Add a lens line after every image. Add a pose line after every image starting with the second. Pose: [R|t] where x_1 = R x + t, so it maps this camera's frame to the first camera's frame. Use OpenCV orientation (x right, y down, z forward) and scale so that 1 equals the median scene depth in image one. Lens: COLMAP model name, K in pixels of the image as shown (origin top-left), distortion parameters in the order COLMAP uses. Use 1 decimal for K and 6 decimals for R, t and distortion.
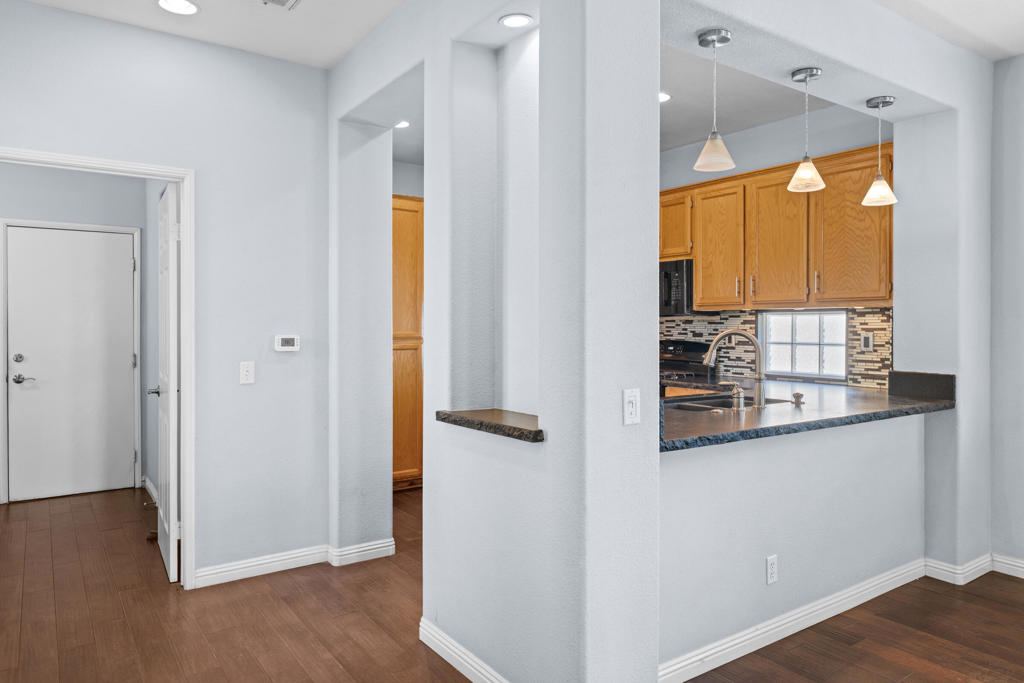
lens RADIAL K [[671.8, 0, 513.9], [0, 671.8, 333.0], [0, 0, 1]] dist [0.002259, -0.002007]
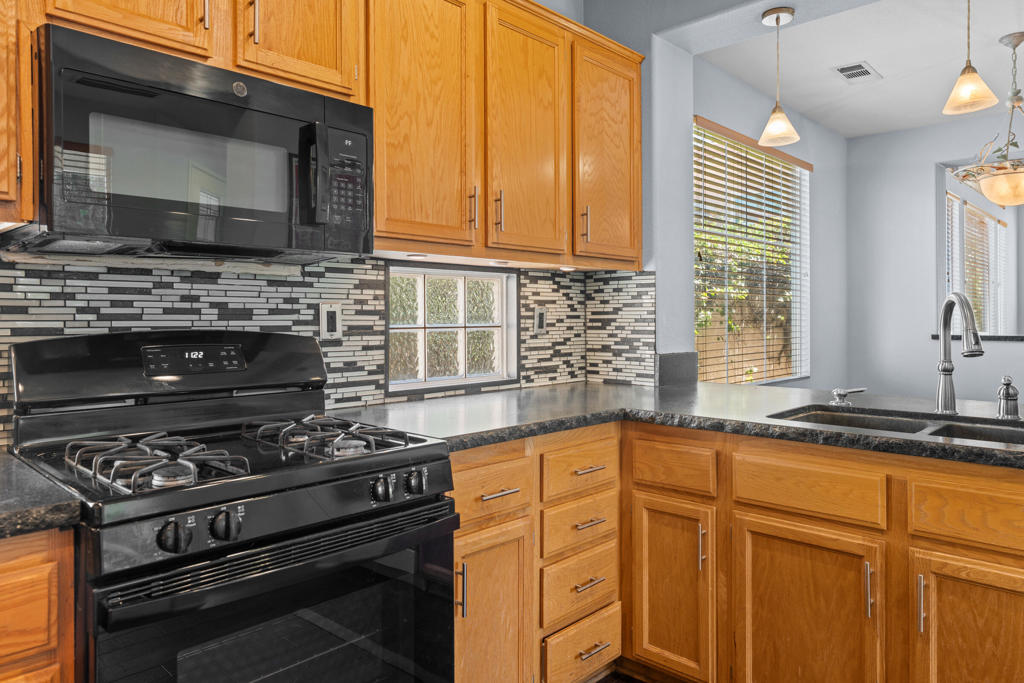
lens RADIAL K [[671.8, 0, 501.1], [0, 671.8, 311.7], [0, 0, 1]] dist [0.002259, -0.002007]
pose [[-0.181748, 0.002142, 0.983343, -0.131325], [0.011086, 0.999939, -0.000129, 0.003896], [-0.983283, 0.010878, -0.181760, 1.061737]]
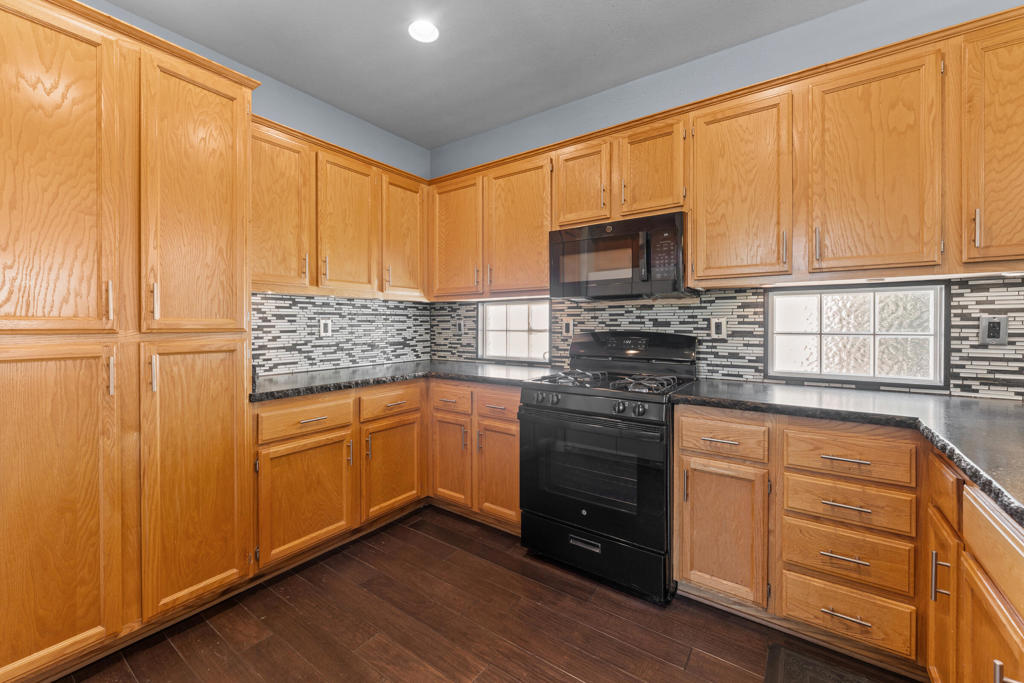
lens RADIAL K [[412.8, 0, 510.9], [0, 412.8, 328.7], [0, 0, 1]] dist [0.002103, 0.000027]
pose [[0.941475, -0.005792, 0.337033, -0.052159], [0.006503, 0.999978, -0.000981, 0.008796], [-0.337020, 0.003116, 0.941492, 0.708589]]
